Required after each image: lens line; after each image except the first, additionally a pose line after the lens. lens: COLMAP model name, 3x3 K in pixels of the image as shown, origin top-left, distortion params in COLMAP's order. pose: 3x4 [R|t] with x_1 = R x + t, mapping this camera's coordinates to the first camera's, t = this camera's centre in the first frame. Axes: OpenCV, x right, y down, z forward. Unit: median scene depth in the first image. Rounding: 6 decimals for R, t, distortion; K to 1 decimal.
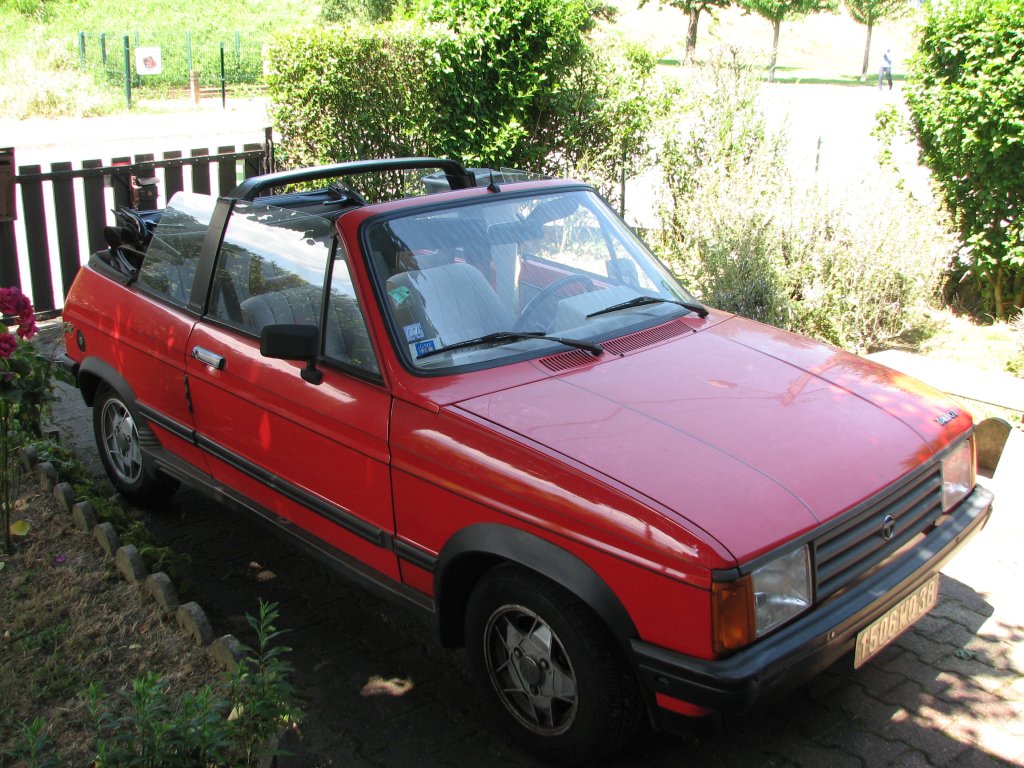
lens RADIAL K [[1108.9, 0, 508.8], [0, 1108.9, 389.2], [0, 0, 1]] dist [-0.208162, 0.299119]
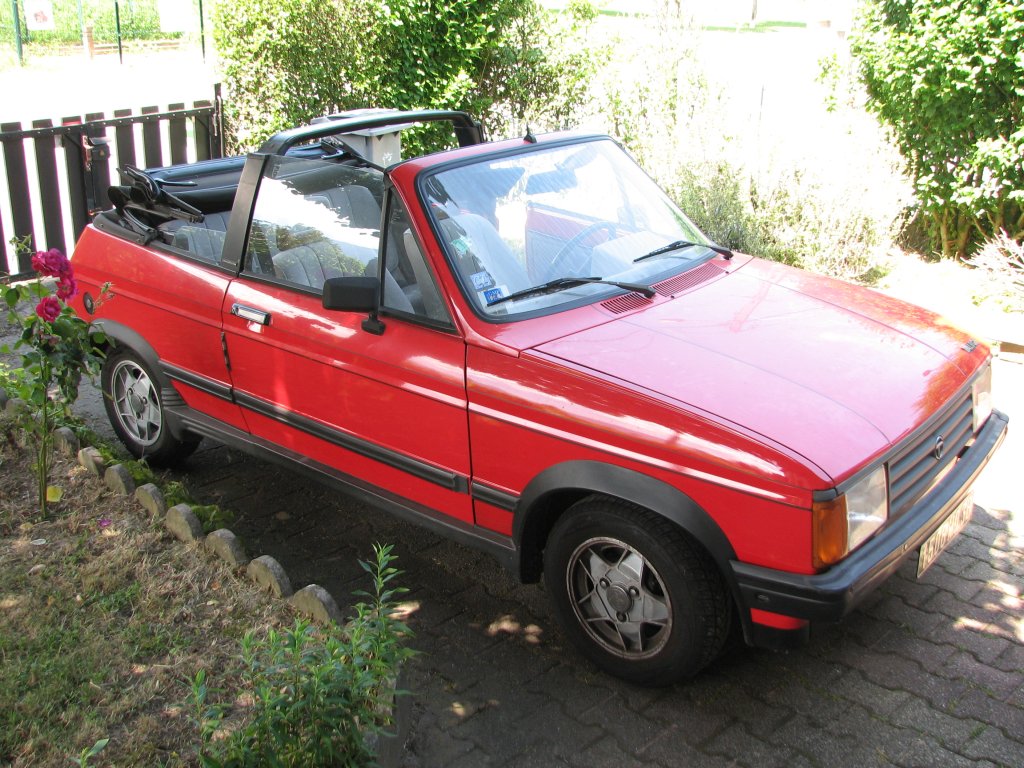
lens RADIAL K [[1108.9, 0, 508.8], [0, 1108.9, 389.2], [0, 0, 1]] dist [-0.208162, 0.299119]
pose [[0.994308, -0.040294, 0.098627, -0.119446], [0.036085, 0.998376, 0.044092, 0.003793], [-0.100243, -0.040282, 0.994147, -0.019646]]
